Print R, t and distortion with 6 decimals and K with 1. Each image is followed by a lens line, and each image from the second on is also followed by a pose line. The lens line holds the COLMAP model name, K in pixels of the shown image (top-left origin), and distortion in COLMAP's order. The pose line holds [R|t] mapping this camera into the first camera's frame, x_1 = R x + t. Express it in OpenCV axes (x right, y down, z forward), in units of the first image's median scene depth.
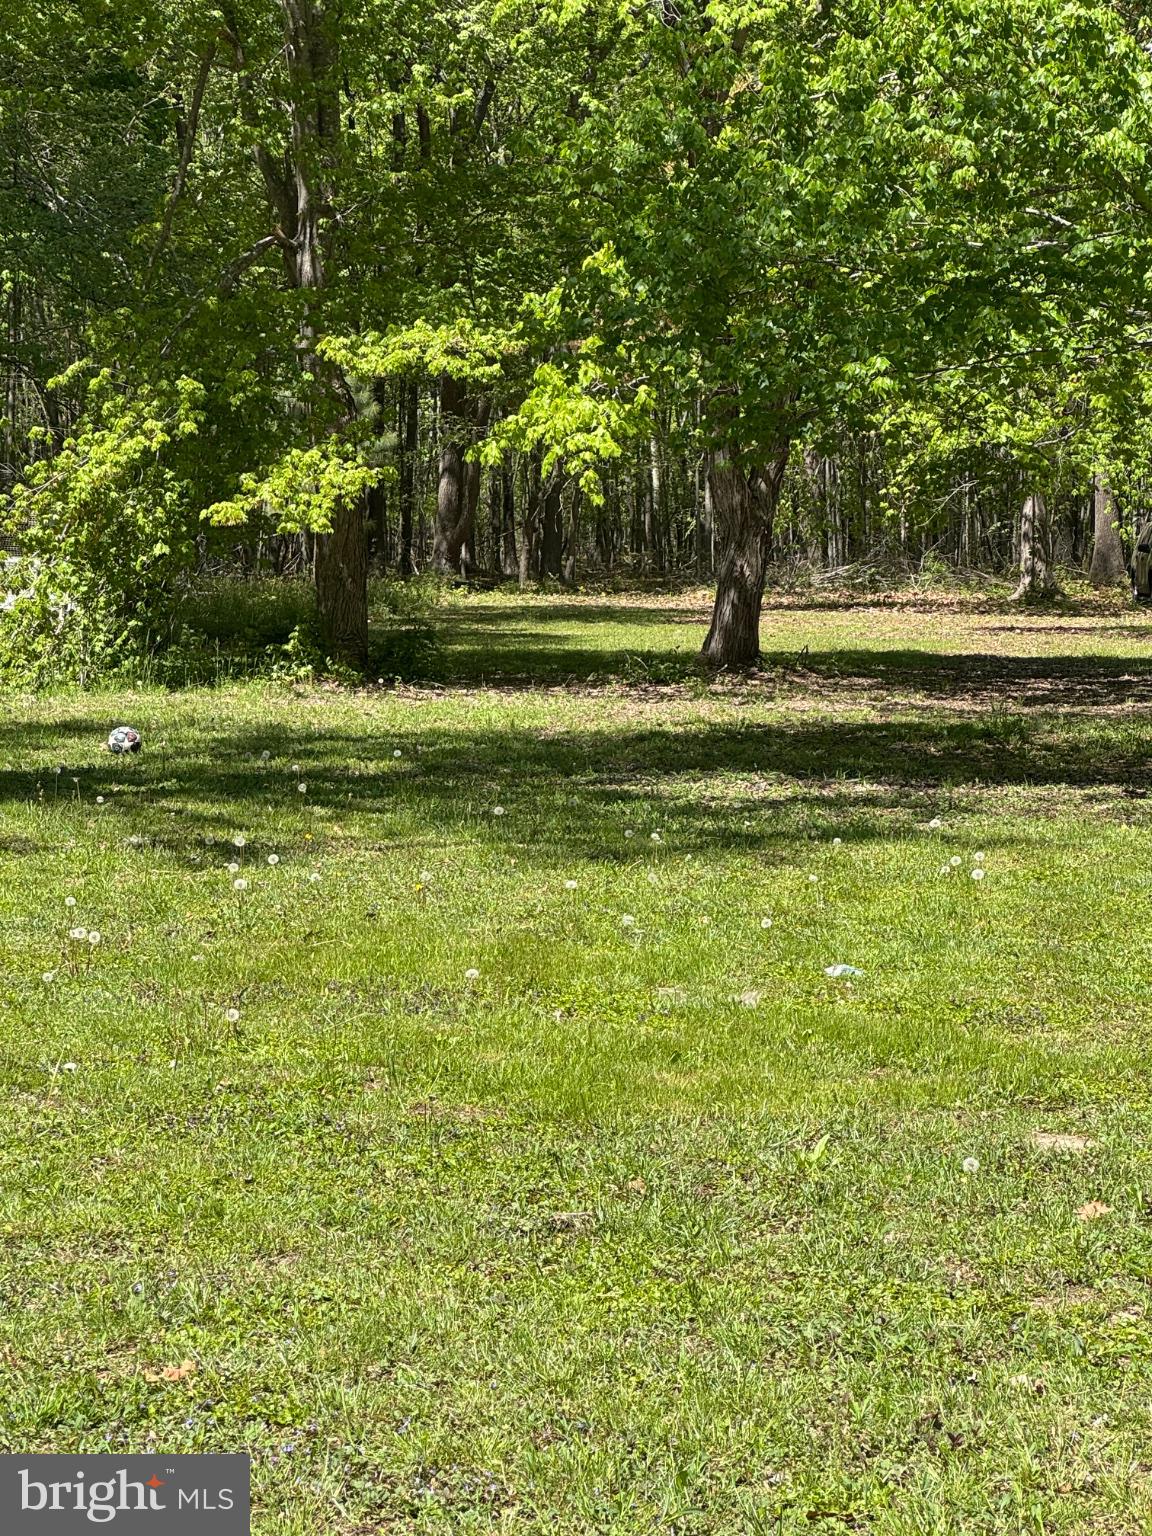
lens RADIAL K [[4104.4, 0, 577.9], [0, 4104.4, 759.9], [0, 0, 1]] dist [0.139538, 0.000000]
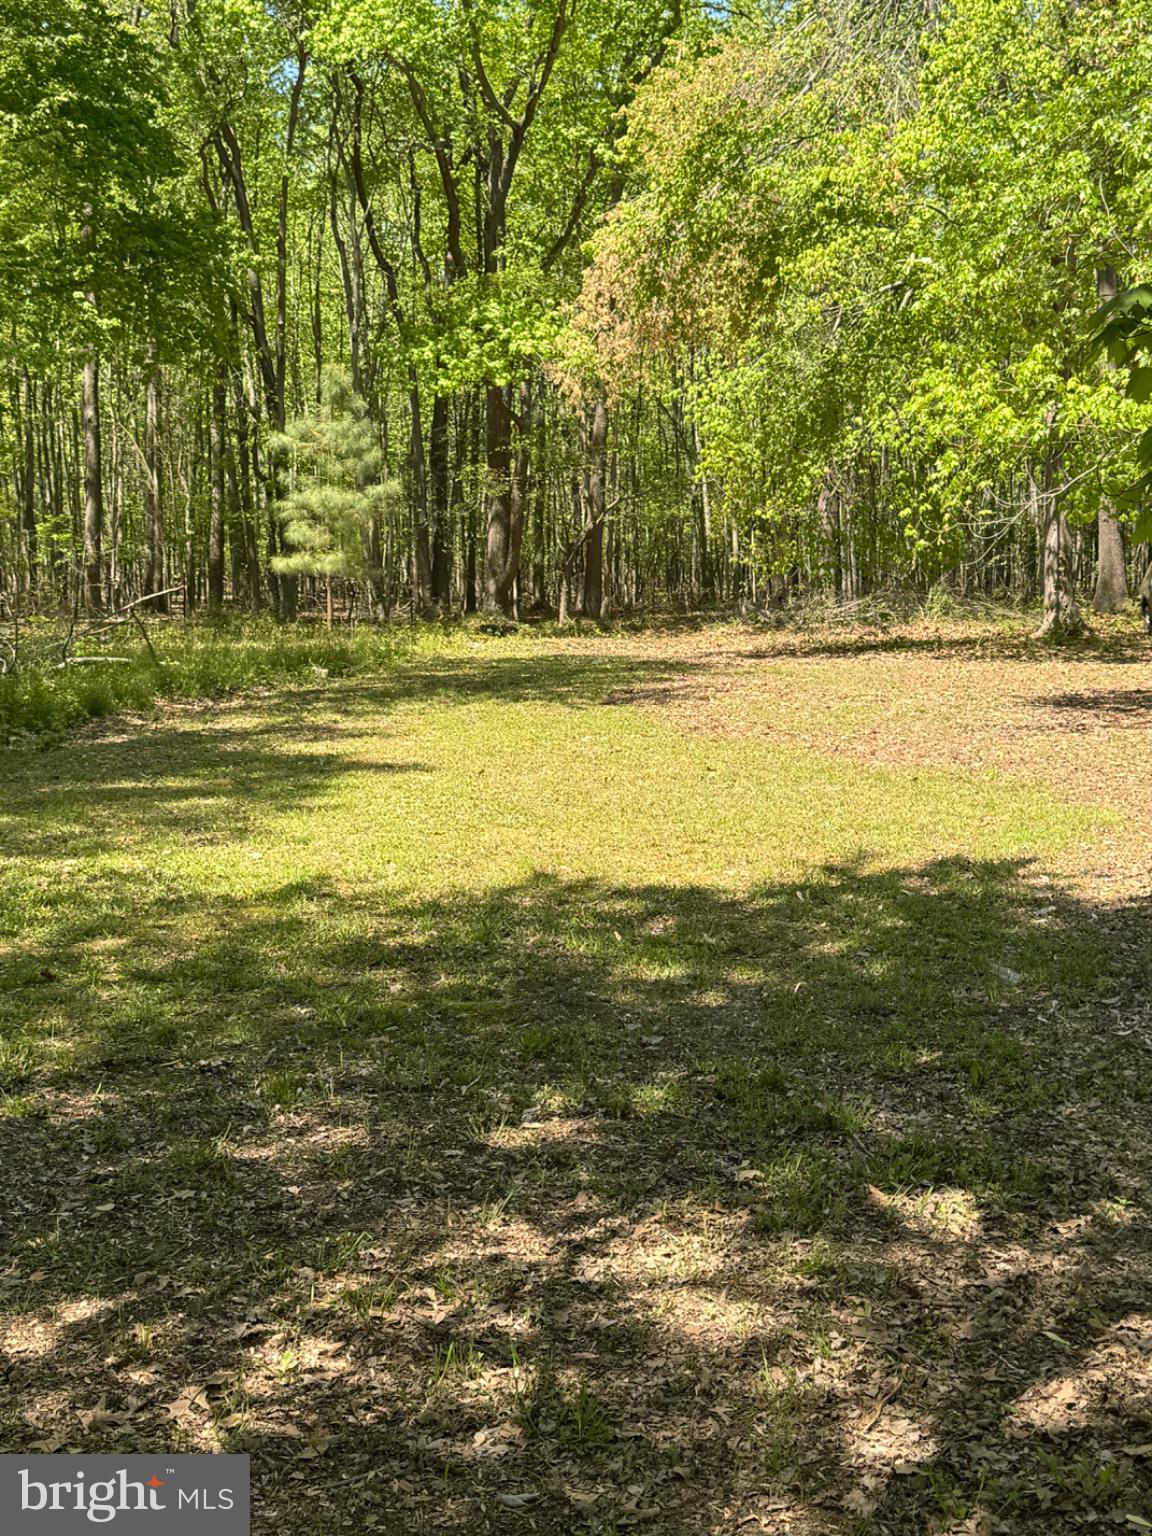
lens RADIAL K [[2148.2, 0, 571.2], [0, 2148.2, 768.5], [0, 0, 1]] dist [0.250127, 0.000000]
pose [[0.997405, -0.014590, -0.070502, 0.046958], [0.017260, 0.999151, 0.037407, -0.040313], [0.069896, -0.038527, 0.996810, 0.678034]]
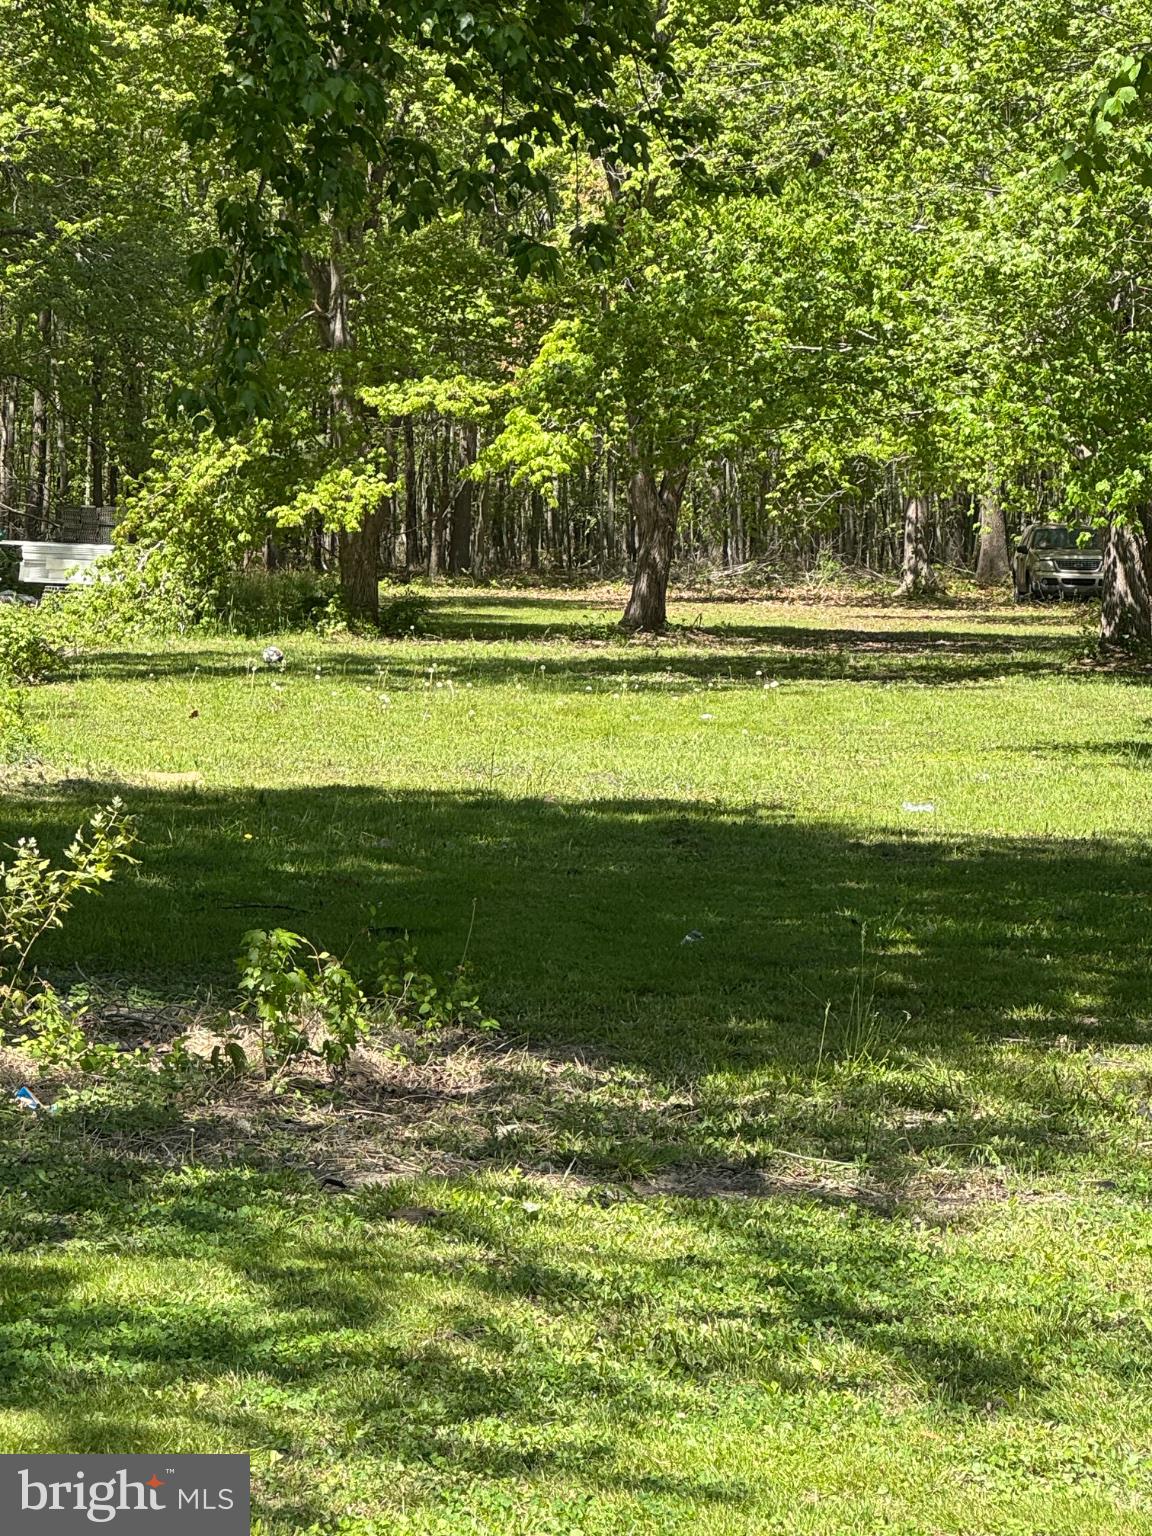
lens RADIAL K [[5207.4, 0, 577.8], [0, 5207.4, 770.6], [0, 0, 1]] dist [-0.385986, 0.000000]
pose [[0.999528, 0.005935, 0.030145, -0.025046], [-0.005632, 0.999933, -0.010142, 0.028788], [-0.030203, 0.009967, 0.999494, -0.487229]]
